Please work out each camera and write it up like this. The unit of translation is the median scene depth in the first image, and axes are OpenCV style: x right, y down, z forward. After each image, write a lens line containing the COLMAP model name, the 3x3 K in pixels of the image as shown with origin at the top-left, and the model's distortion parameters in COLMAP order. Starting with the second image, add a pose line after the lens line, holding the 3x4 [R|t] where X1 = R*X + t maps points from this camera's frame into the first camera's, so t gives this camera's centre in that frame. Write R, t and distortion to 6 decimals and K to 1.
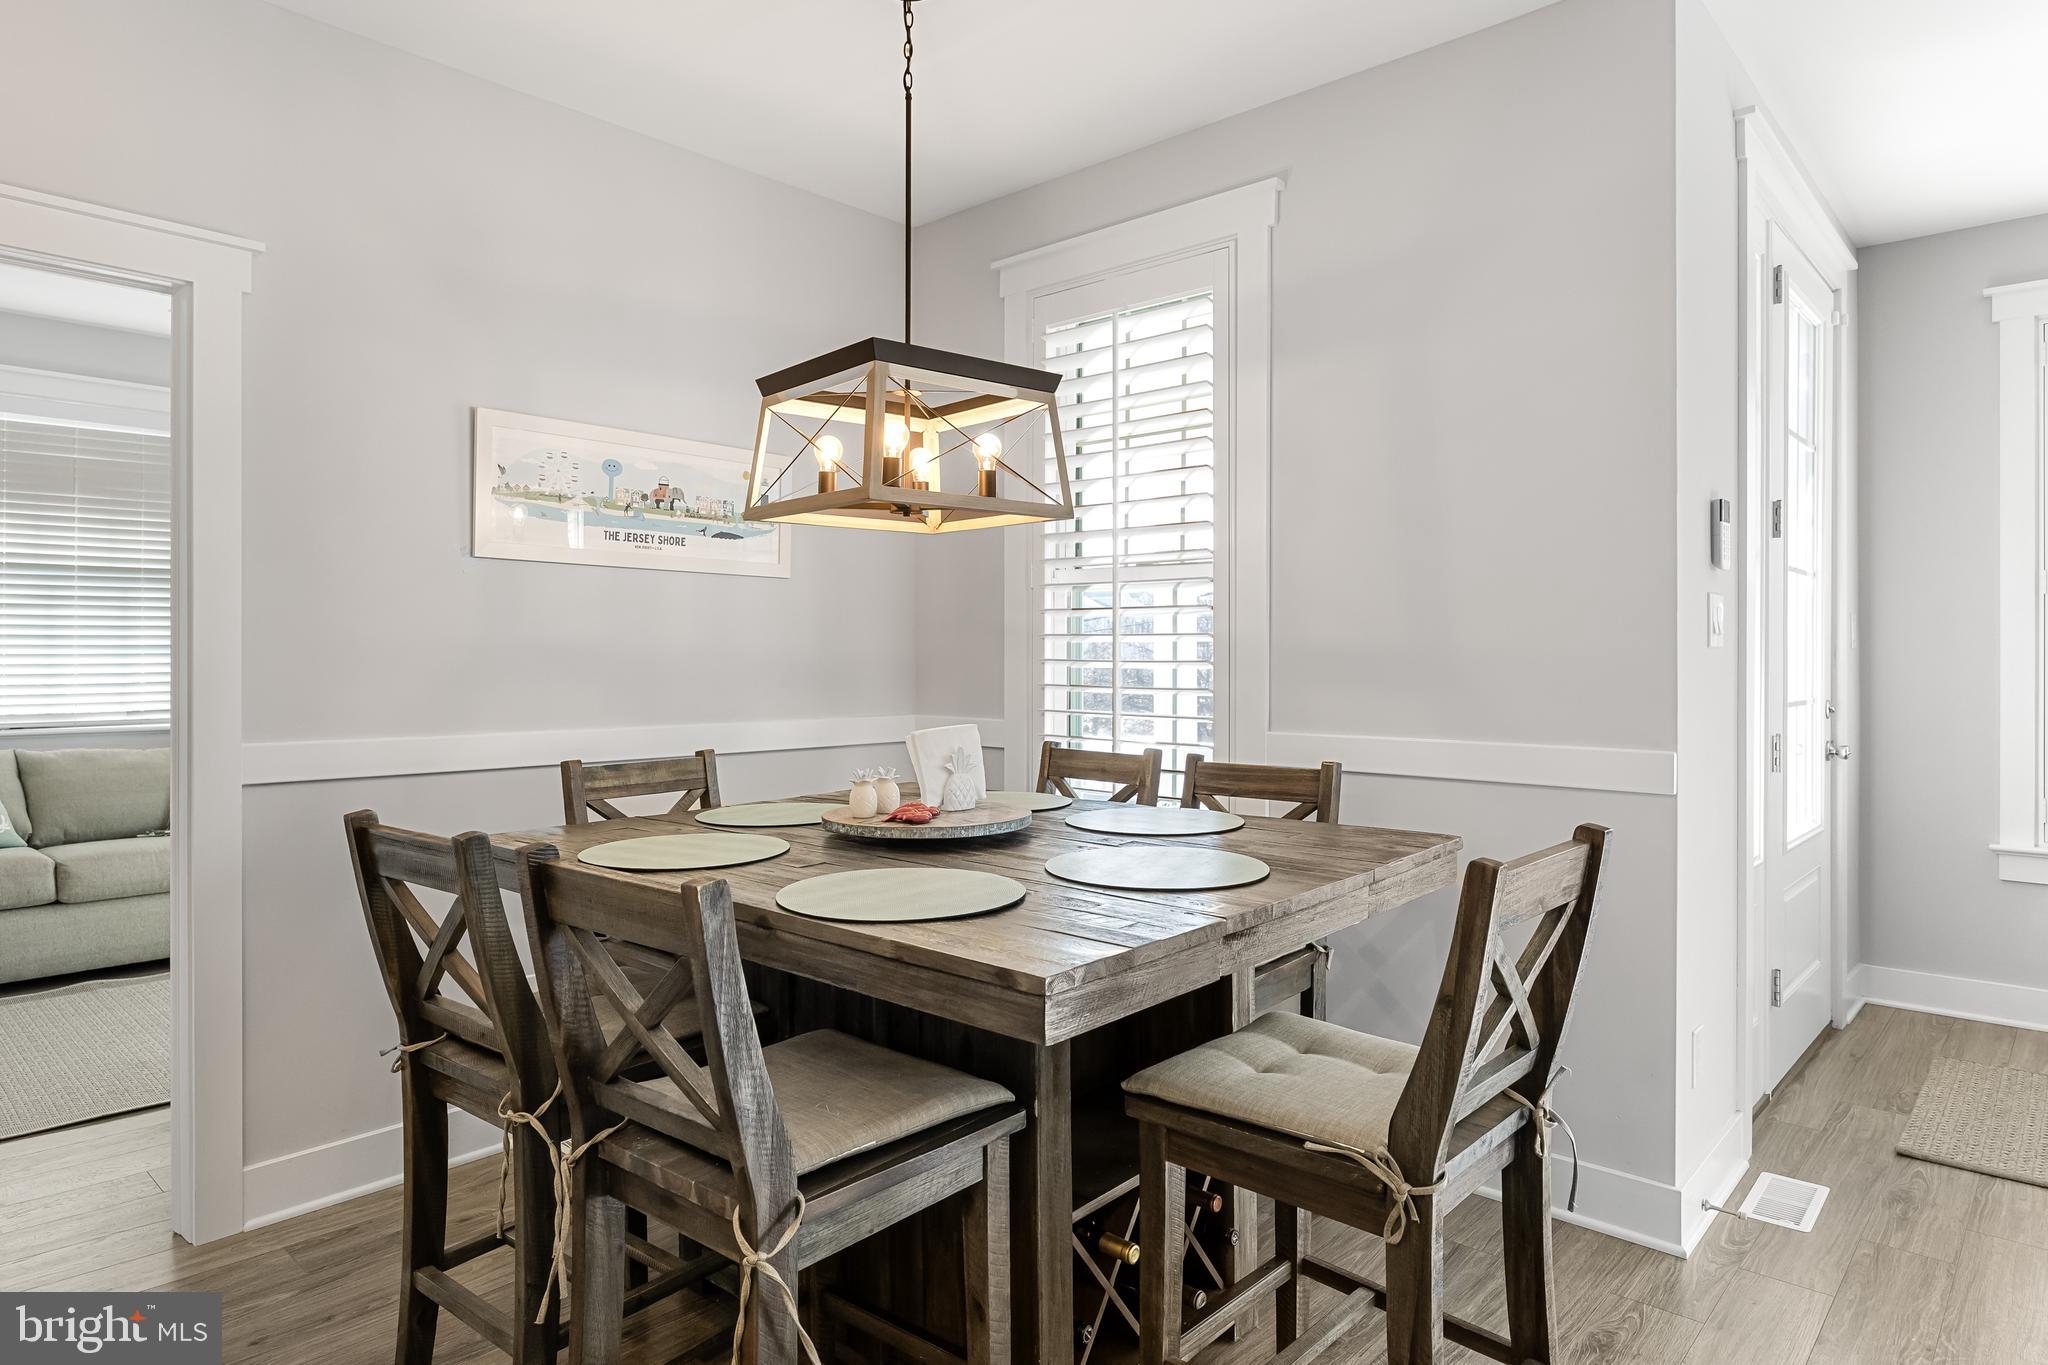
lens RADIAL K [[1197.6, 0, 1019.4], [0, 1197.6, 679.6], [0, 0, 1]] dist [-0.013943, 0.000986]
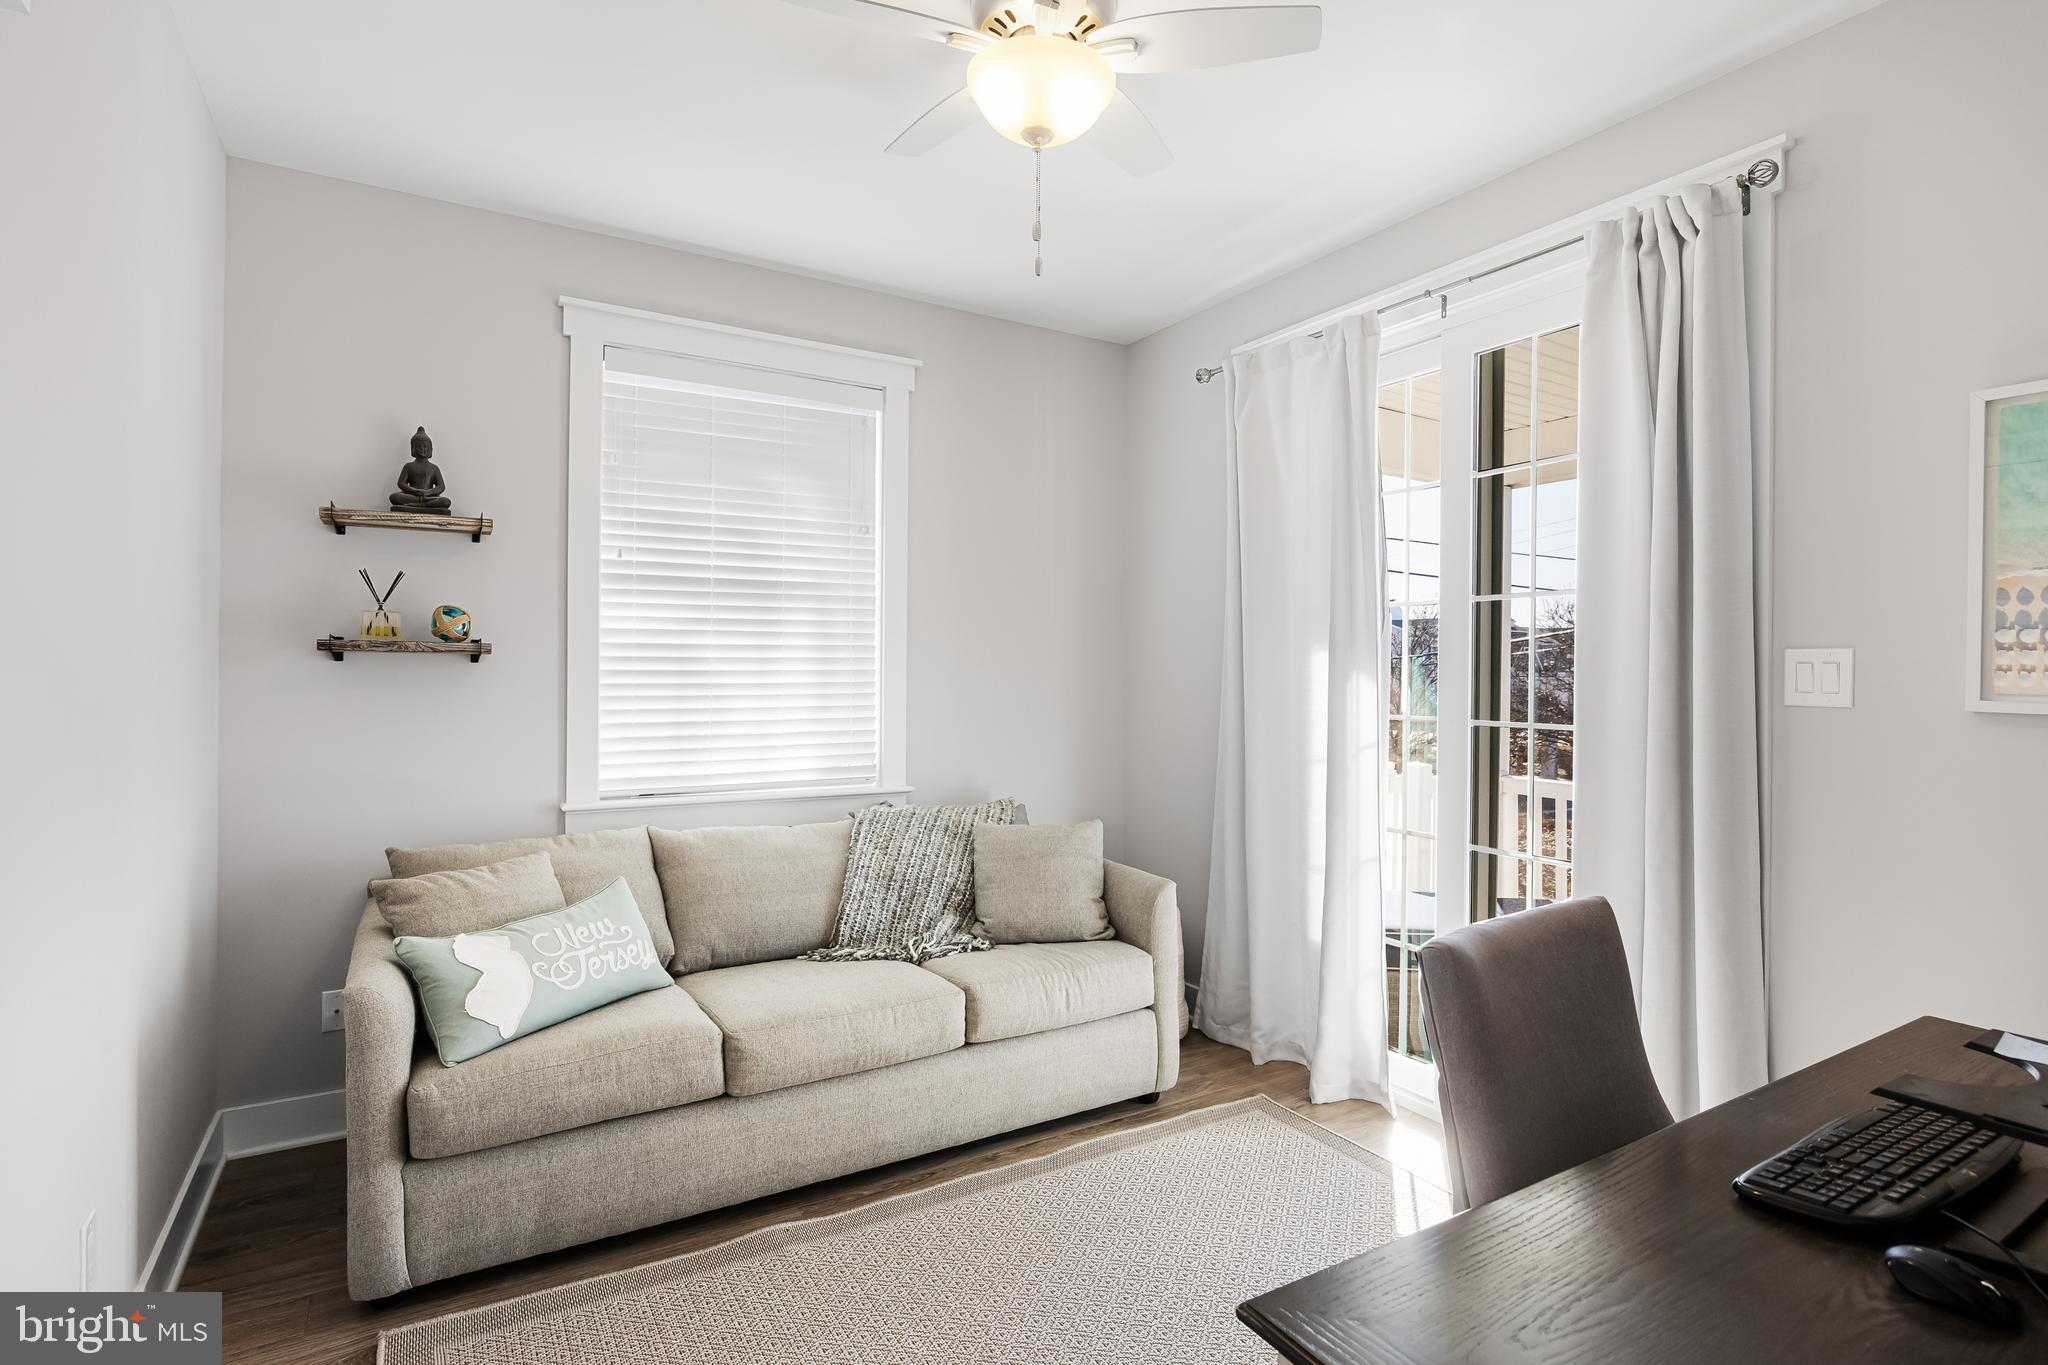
lens RADIAL K [[1033.4, 0, 1024.3], [0, 1033.4, 684.1], [0, 0, 1]] dist [-0.001486, -0.000618]
pose [[0.957897, 0.004890, -0.287069, -0.451482], [-0.007622, 0.999936, -0.008402, -0.026619], [0.287009, 0.010236, 0.957873, 0.464594]]
